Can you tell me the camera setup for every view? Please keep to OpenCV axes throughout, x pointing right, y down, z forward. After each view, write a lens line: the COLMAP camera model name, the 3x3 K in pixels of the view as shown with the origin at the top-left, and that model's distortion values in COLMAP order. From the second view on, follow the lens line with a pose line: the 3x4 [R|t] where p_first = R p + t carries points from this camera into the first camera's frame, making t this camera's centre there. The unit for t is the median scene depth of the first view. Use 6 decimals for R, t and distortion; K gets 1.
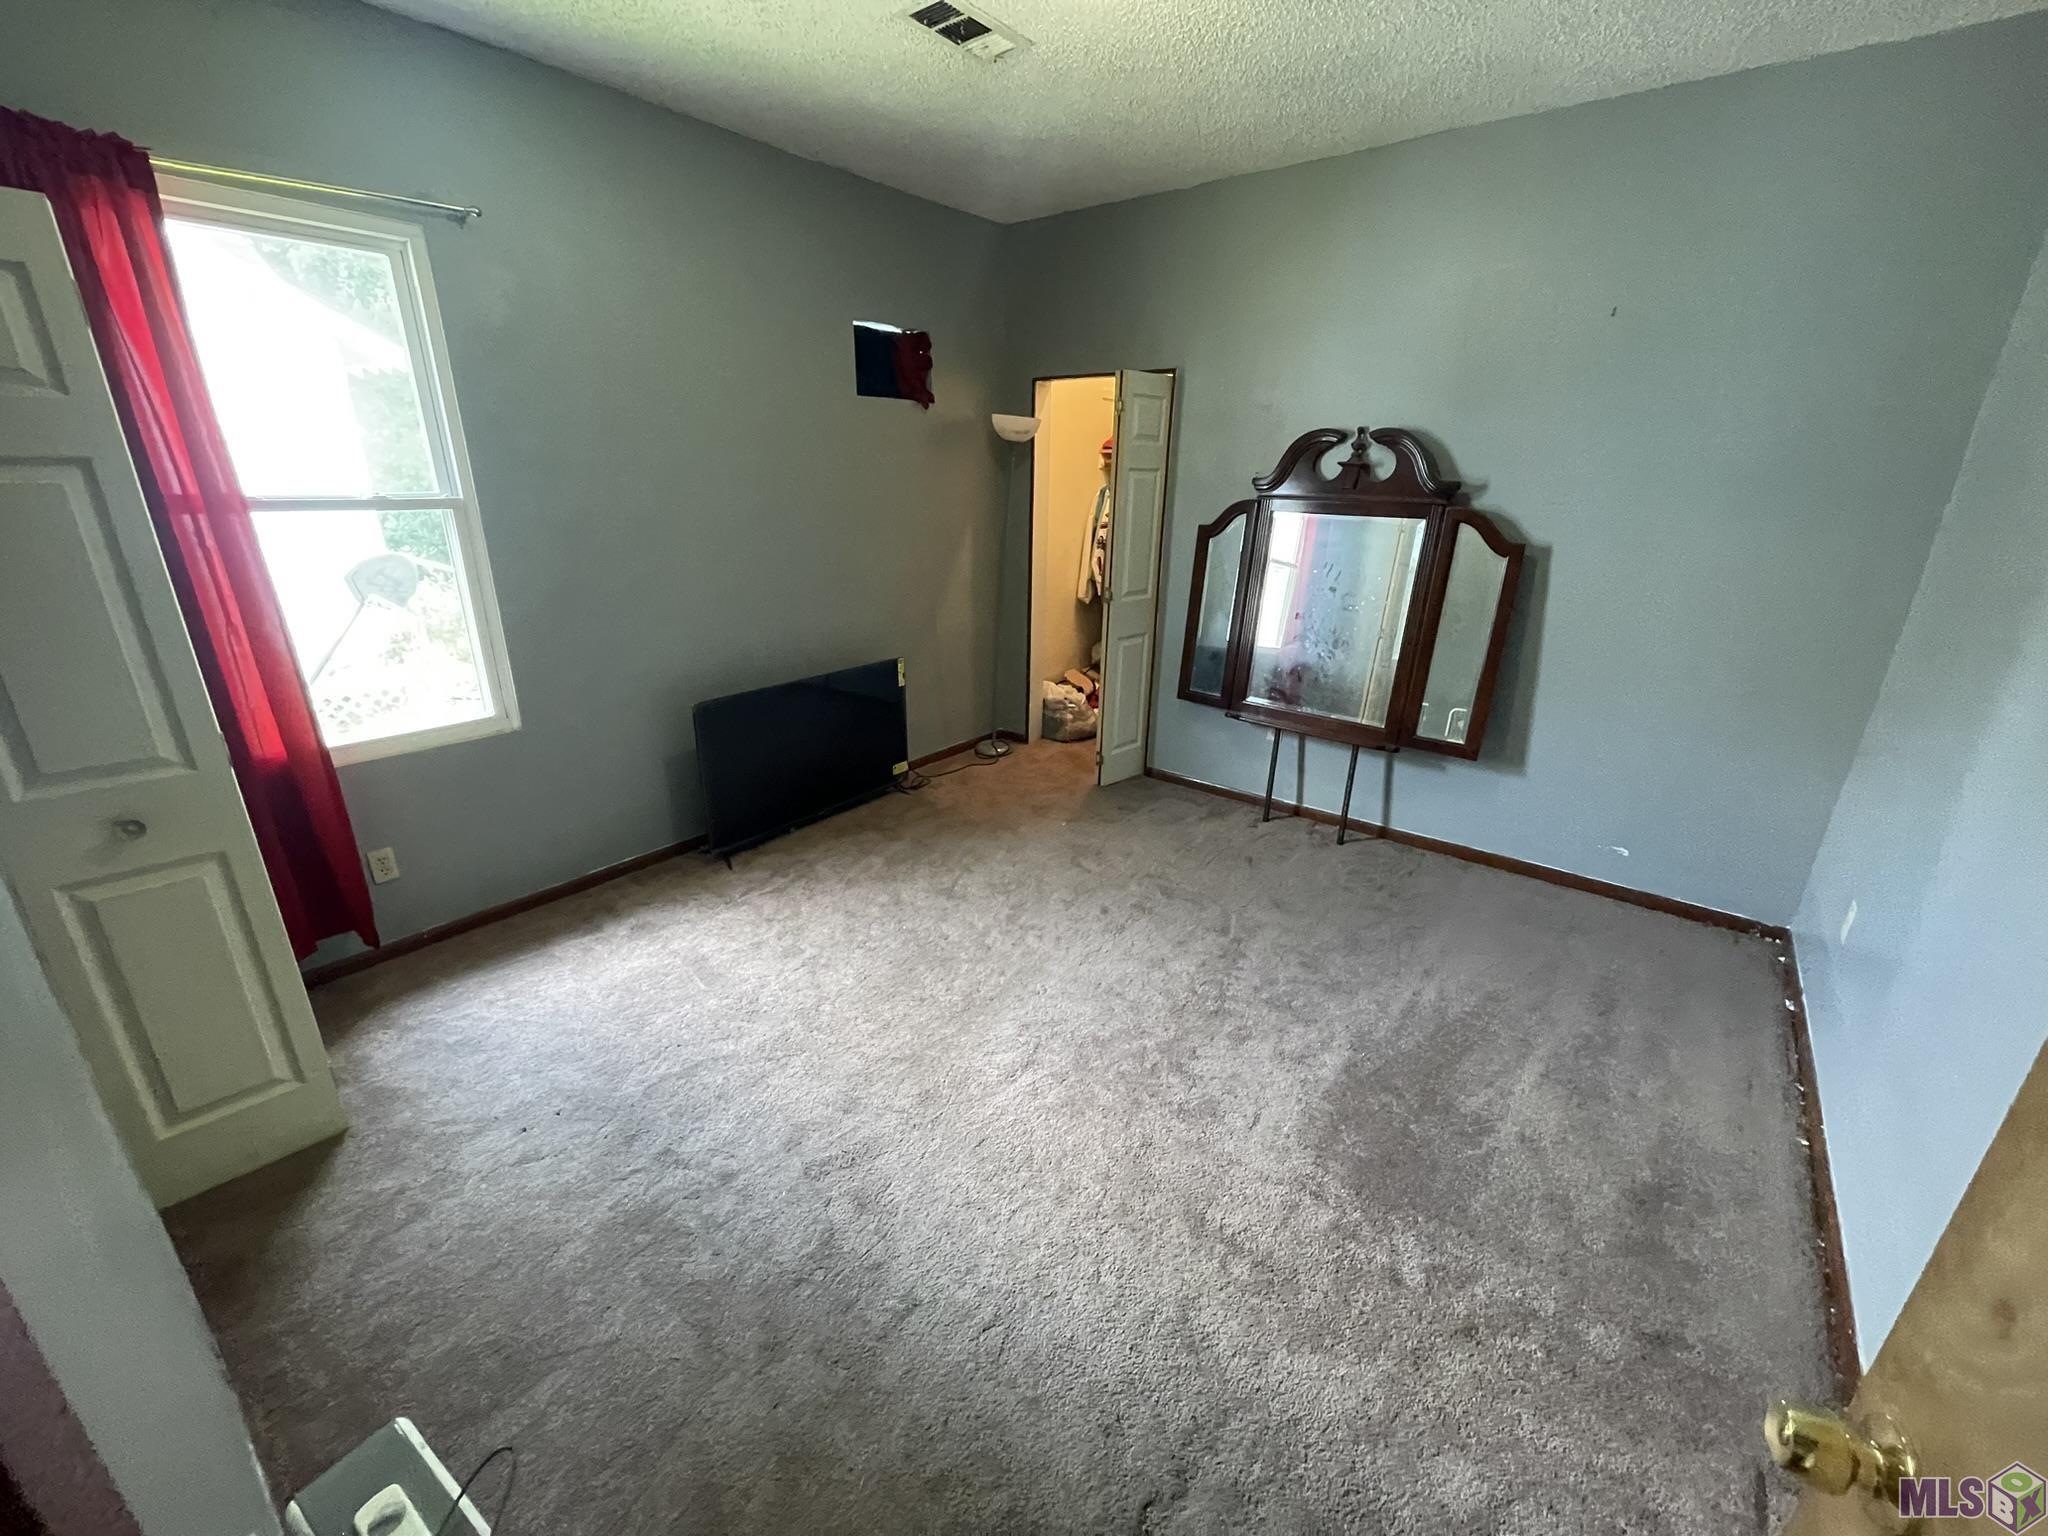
lens RADIAL K [[821.2, 0, 1027.3], [0, 821.2, 760.6], [0, 0, 1]] dist [-0.001554, 0.000681]
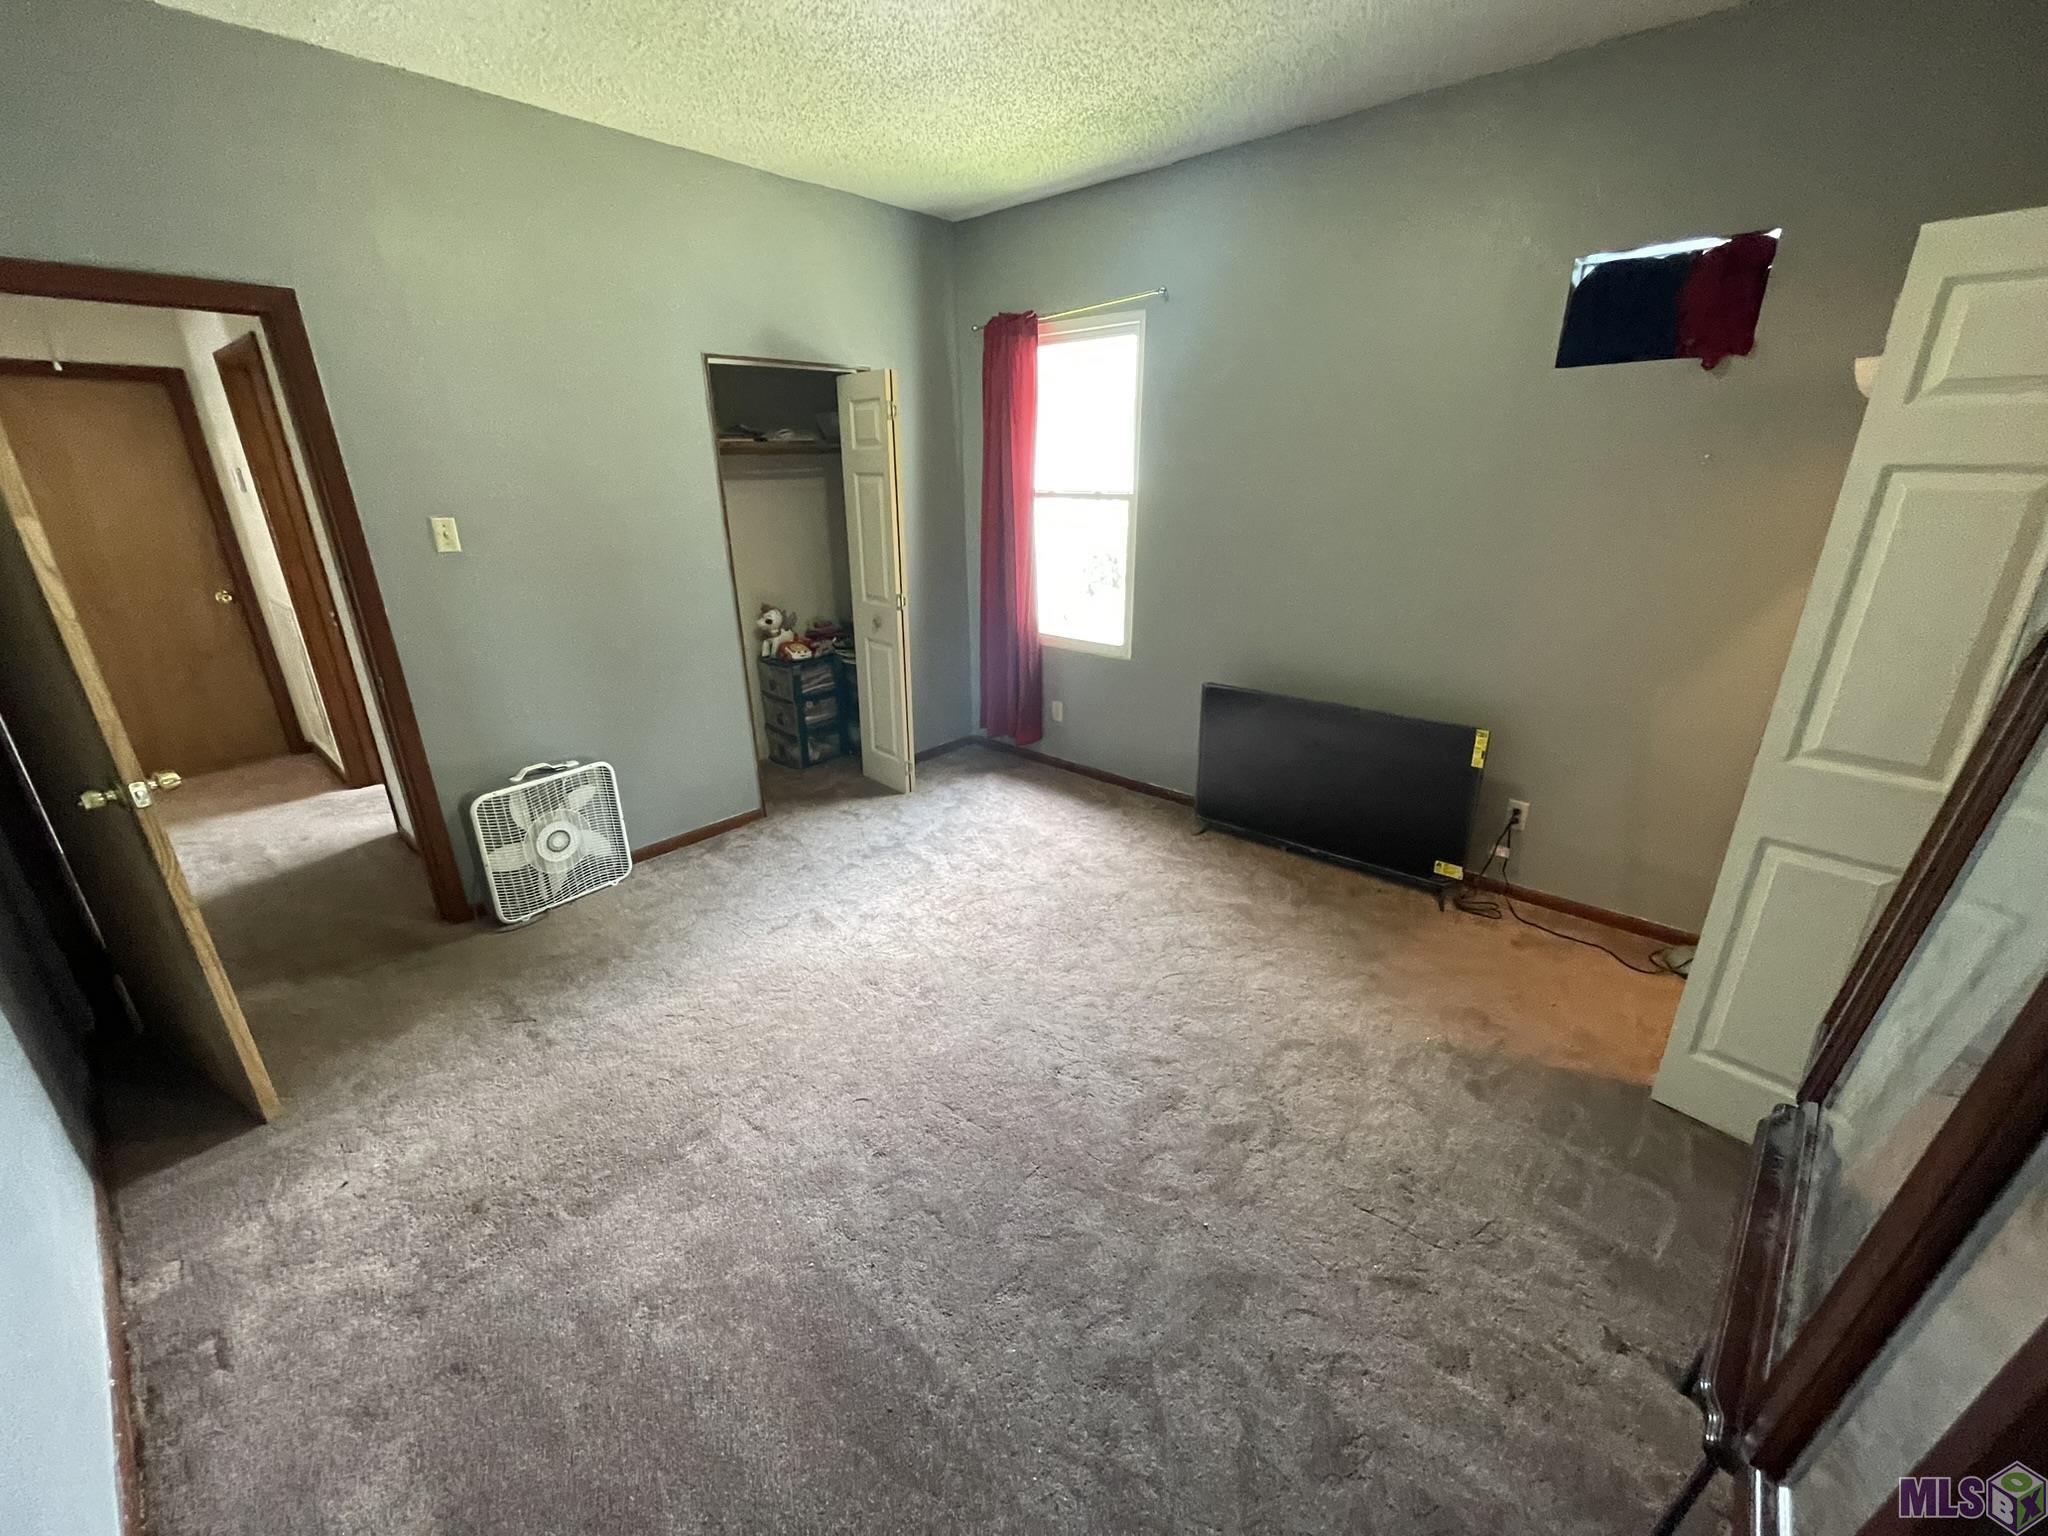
lens RADIAL K [[821.2, 0, 1027.3], [0, 821.2, 760.6], [0, 0, 1]] dist [-0.001554, 0.000681]
pose [[-0.056261, 0.326432, -0.943545, 0.633802], [-0.322145, 0.888562, 0.326619, -0.235397], [0.945017, 0.322334, 0.055167, 0.666236]]
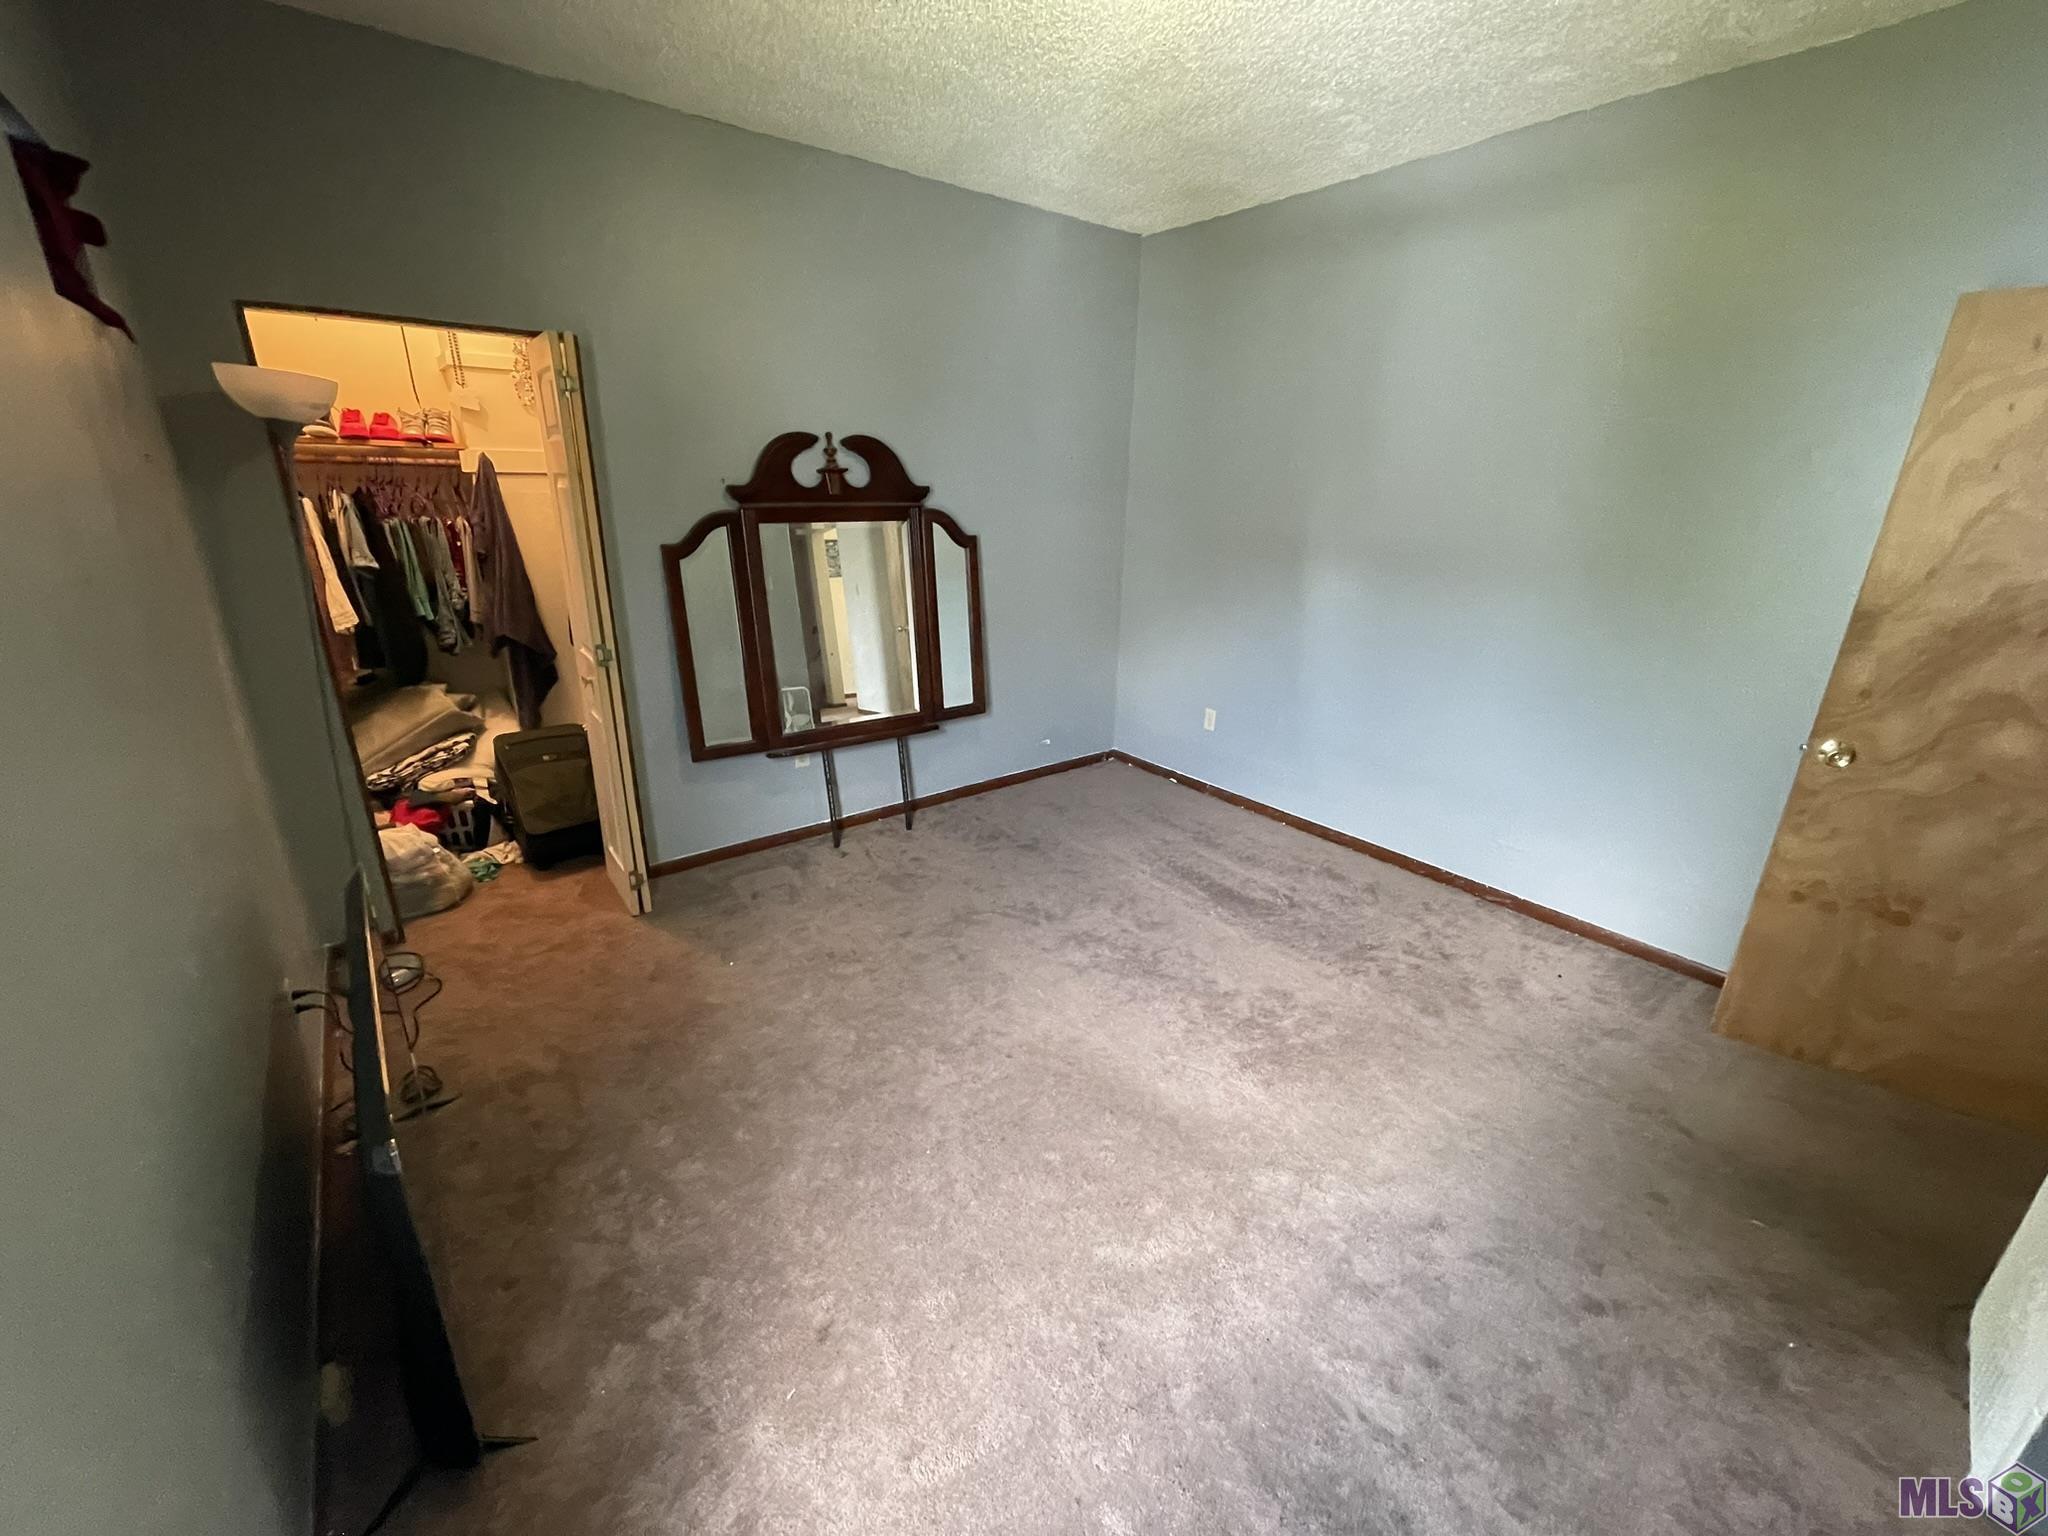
lens RADIAL K [[821.2, 0, 1027.3], [0, 821.2, 760.6], [0, 0, 1]] dist [-0.001554, 0.000681]
pose [[0.230427, -0.328541, 0.915950, -0.550782], [0.309628, 0.917113, 0.251064, -0.207940], [-0.922515, 0.225752, 0.313054, 0.533077]]
